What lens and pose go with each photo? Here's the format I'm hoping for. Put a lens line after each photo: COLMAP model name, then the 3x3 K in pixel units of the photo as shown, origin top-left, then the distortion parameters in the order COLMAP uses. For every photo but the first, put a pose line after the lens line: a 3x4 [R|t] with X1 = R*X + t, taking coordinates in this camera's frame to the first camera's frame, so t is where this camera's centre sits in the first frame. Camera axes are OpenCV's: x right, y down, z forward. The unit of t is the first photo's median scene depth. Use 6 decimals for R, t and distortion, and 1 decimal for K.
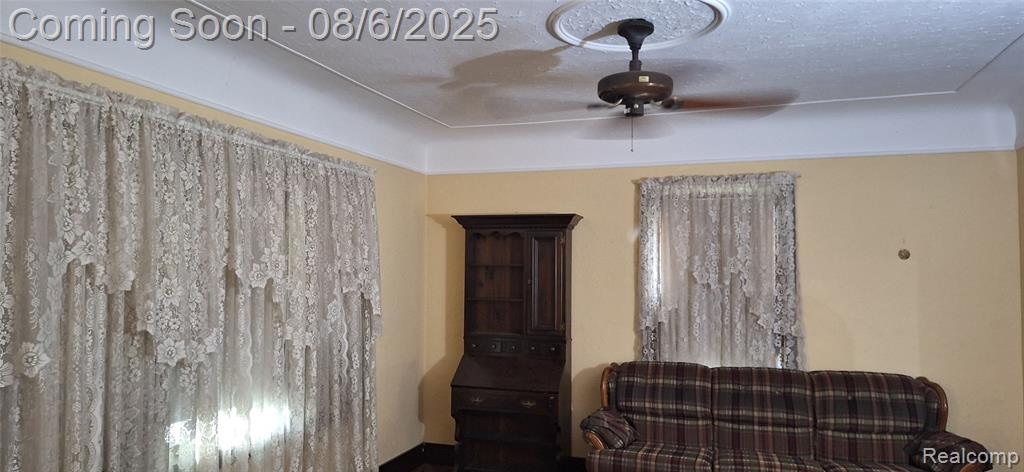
lens RADIAL K [[712.9, 0, 501.2], [0, 712.9, 232.4], [0, 0, 1]] dist [0.112716, -0.135760]
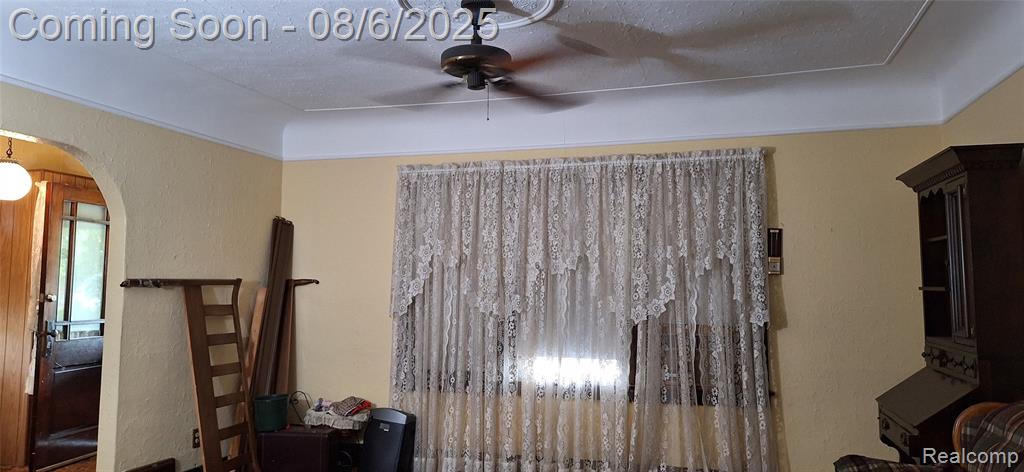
lens RADIAL K [[712.9, 0, 501.2], [0, 712.9, 232.4], [0, 0, 1]] dist [0.112716, -0.135760]
pose [[0.025541, -0.084884, -0.996063, 0.924978], [0.052493, 0.995128, -0.083458, 0.102596], [0.998295, -0.050155, 0.029873, 0.762383]]
